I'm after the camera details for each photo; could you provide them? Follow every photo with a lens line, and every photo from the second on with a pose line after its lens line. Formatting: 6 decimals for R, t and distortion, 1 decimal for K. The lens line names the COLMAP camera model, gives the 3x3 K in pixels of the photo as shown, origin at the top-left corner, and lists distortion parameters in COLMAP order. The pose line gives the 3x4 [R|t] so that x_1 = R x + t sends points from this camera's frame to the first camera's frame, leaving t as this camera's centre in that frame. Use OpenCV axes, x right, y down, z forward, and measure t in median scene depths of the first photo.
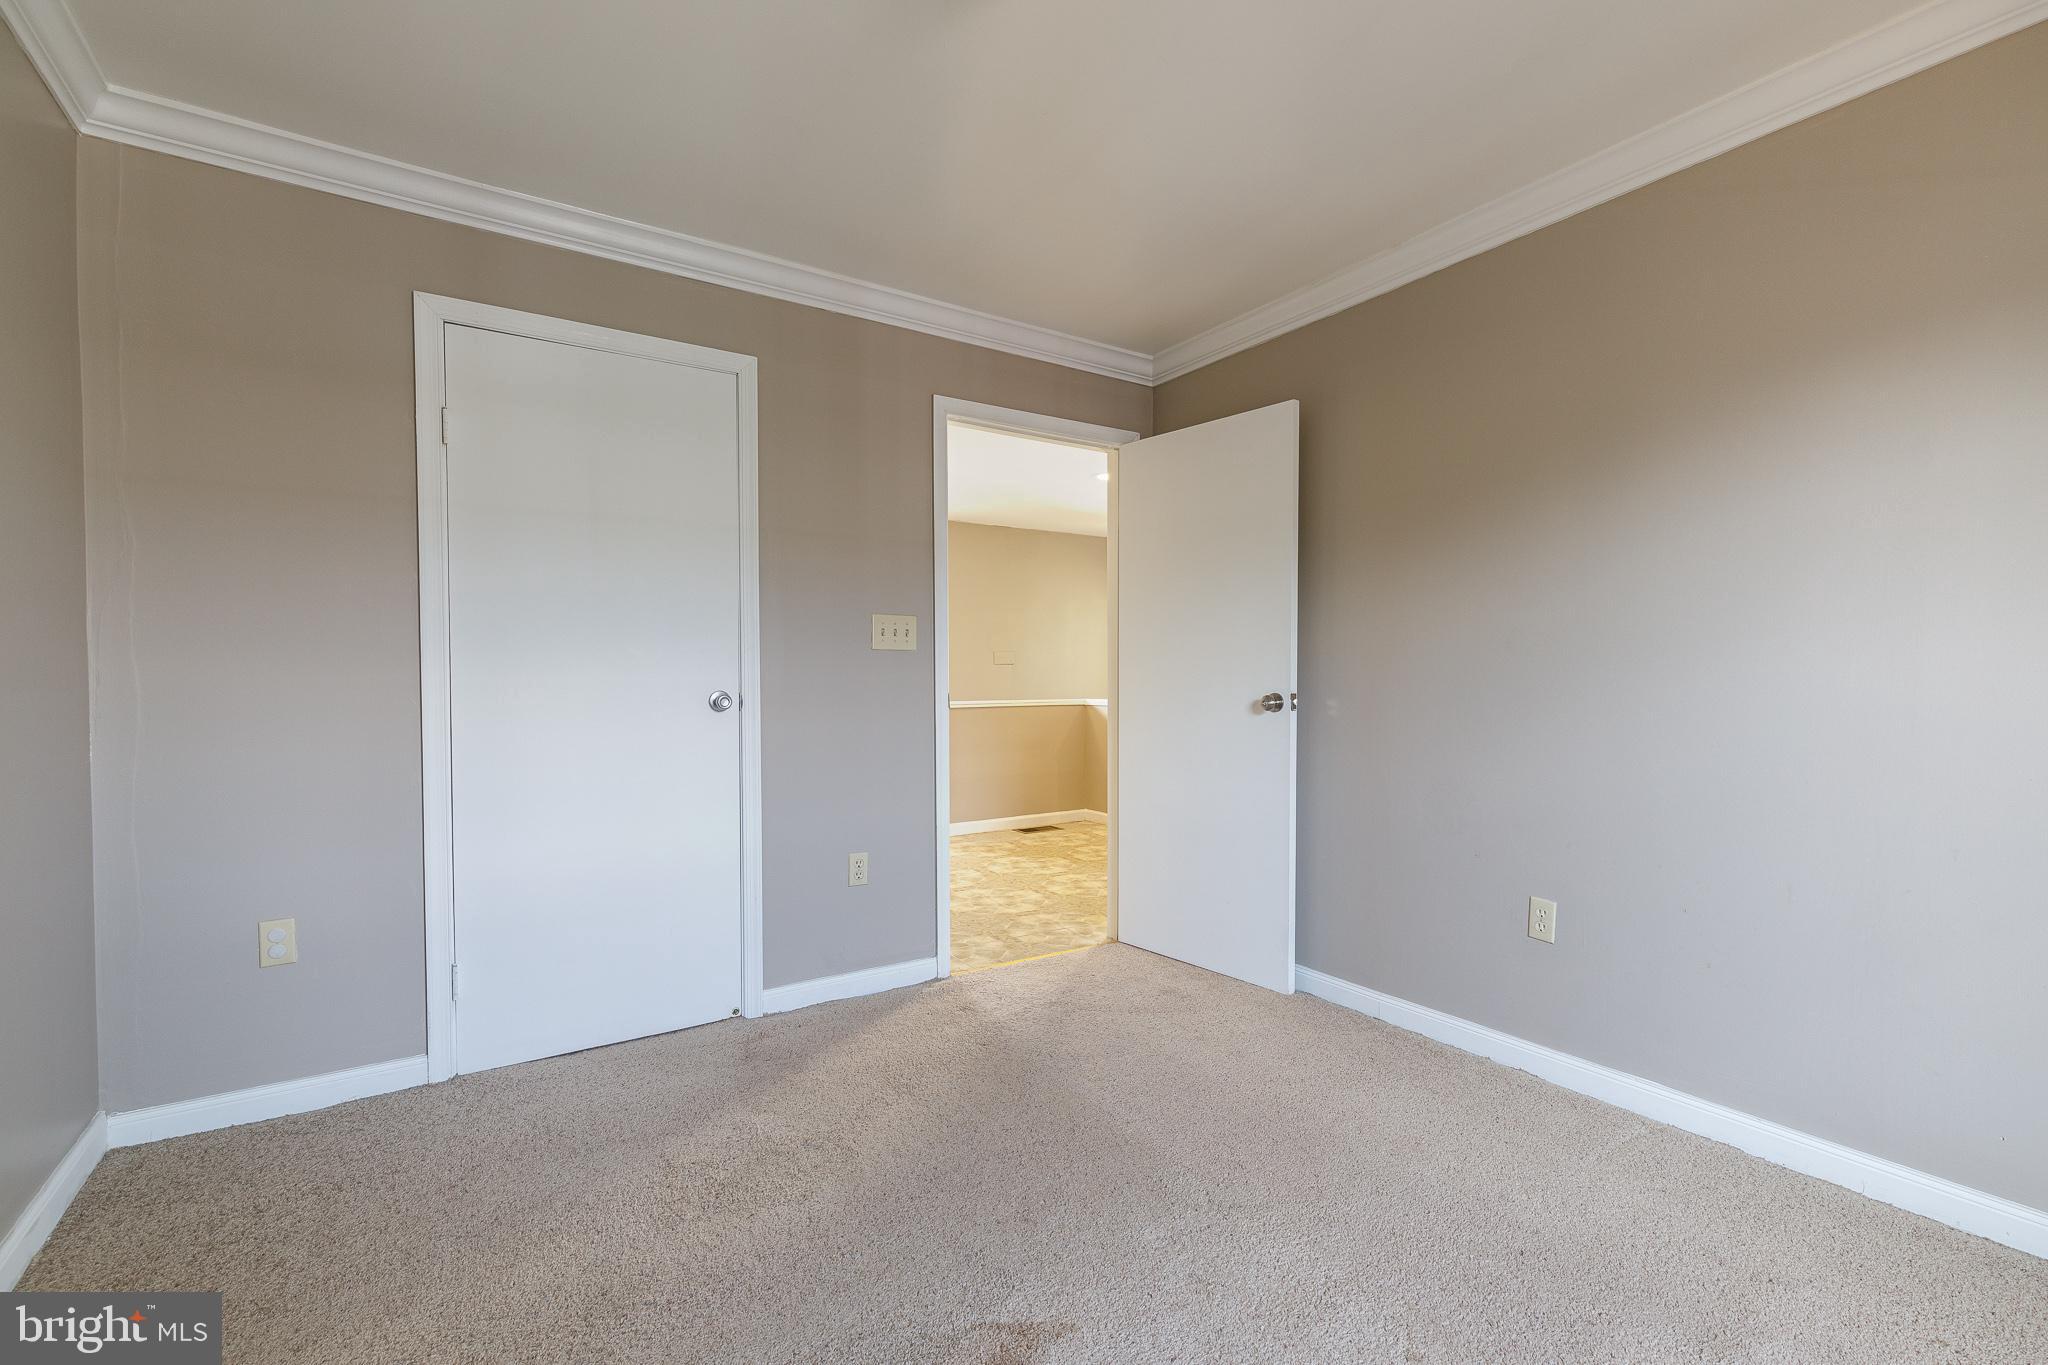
lens RADIAL K [[910.7, 0, 1017.2], [0, 910.7, 688.6], [0, 0, 1]] dist [0.007688, -0.001860]
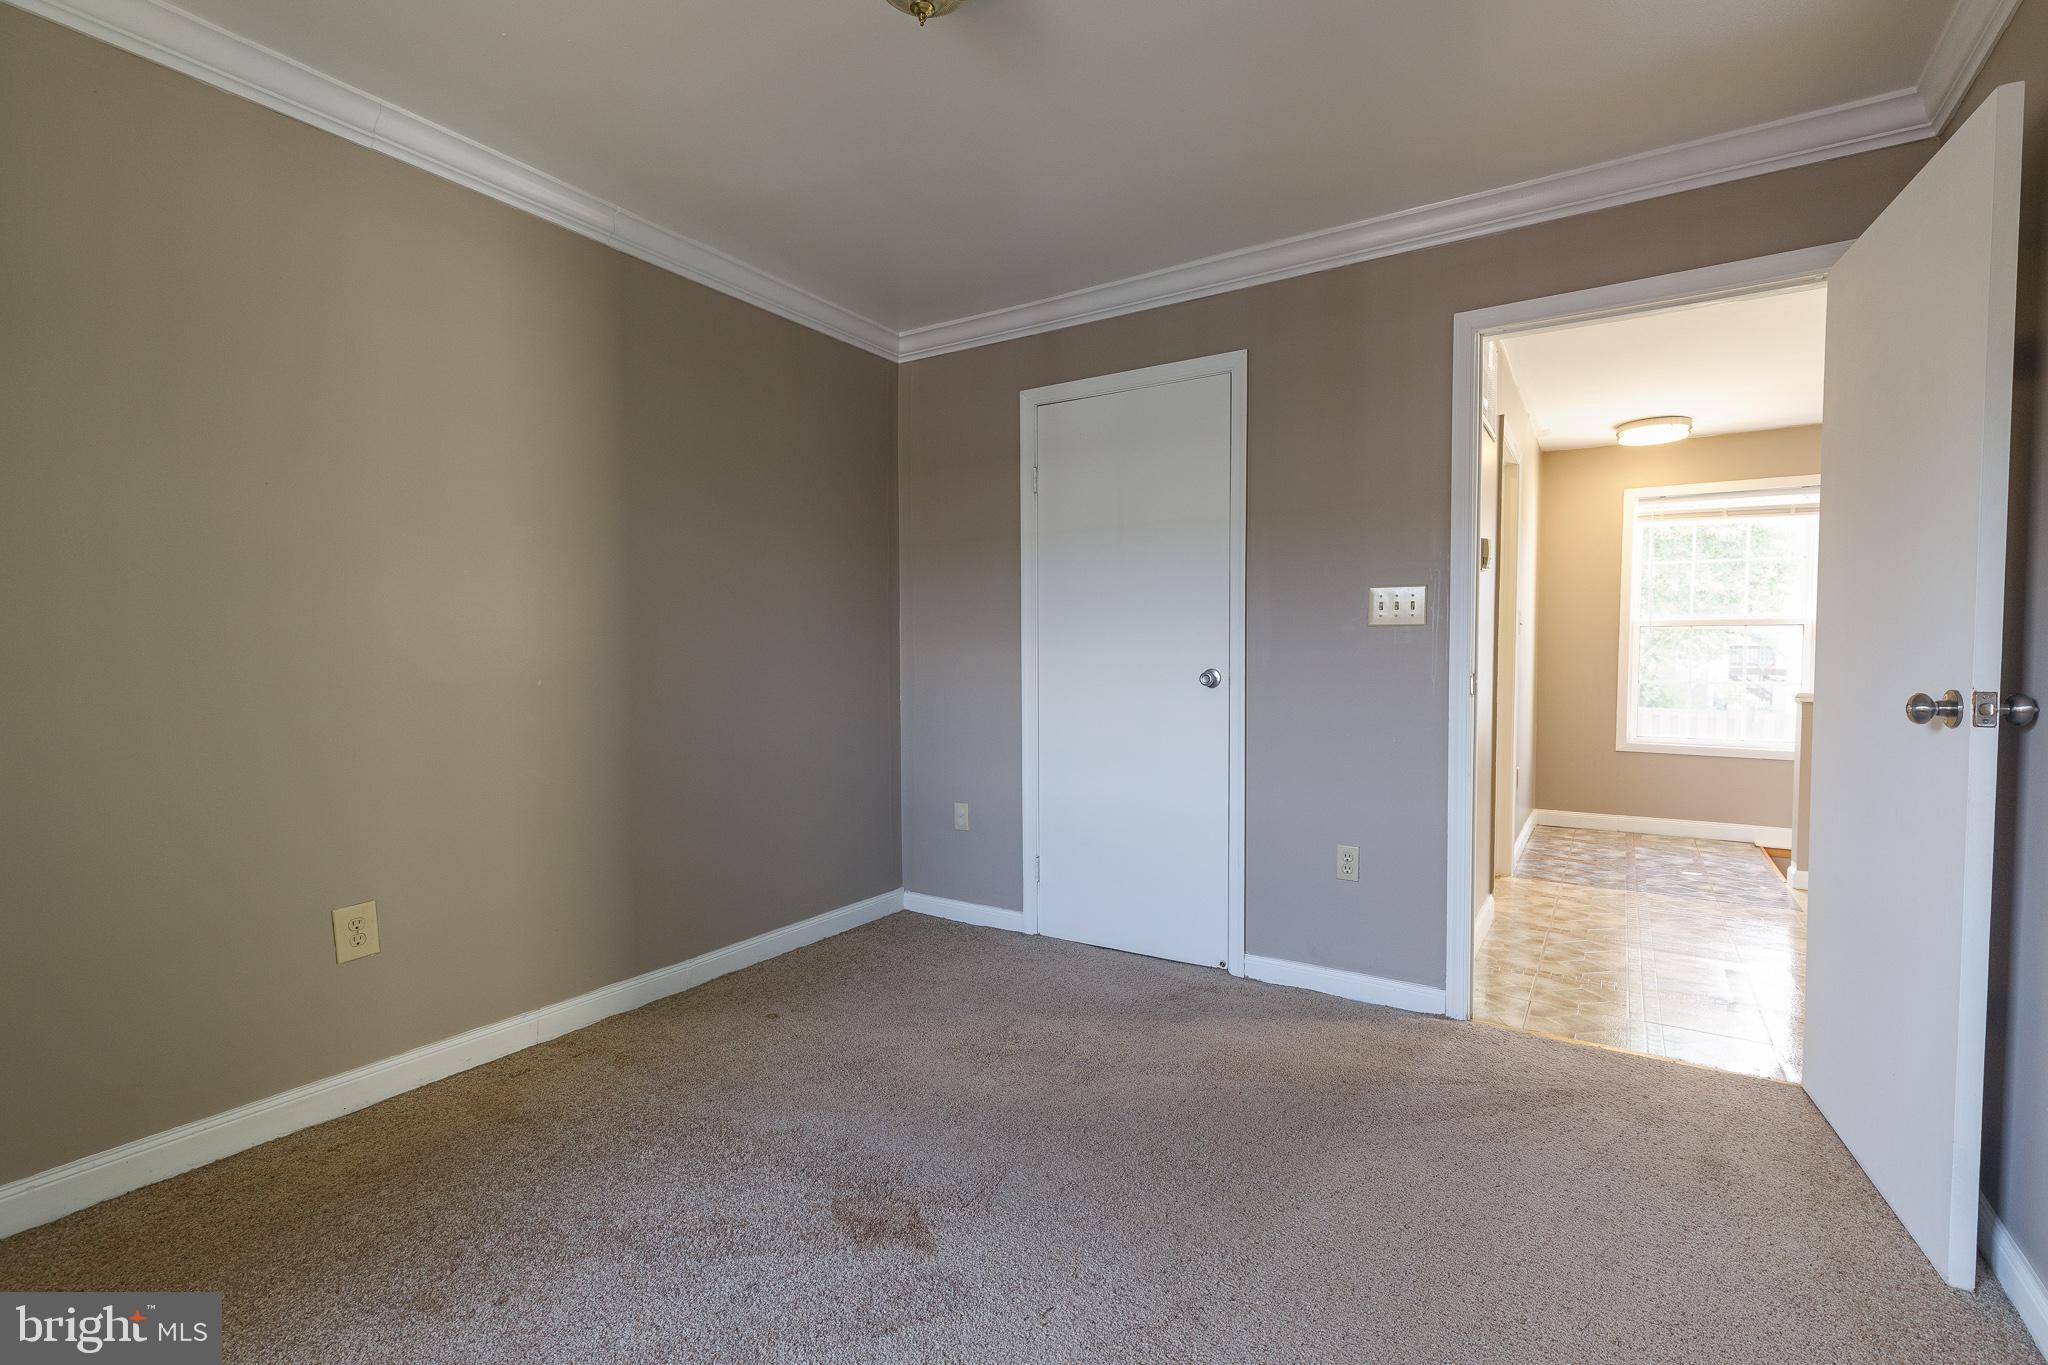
lens RADIAL K [[910.7, 0, 1032.2], [0, 910.7, 684.2], [0, 0, 1]] dist [0.007688, -0.001860]
pose [[0.413385, 0.031565, -0.910009, 0.571894], [-0.011882, 0.999501, 0.029271, -0.008123], [0.910479, -0.001288, 0.413554, 0.343540]]
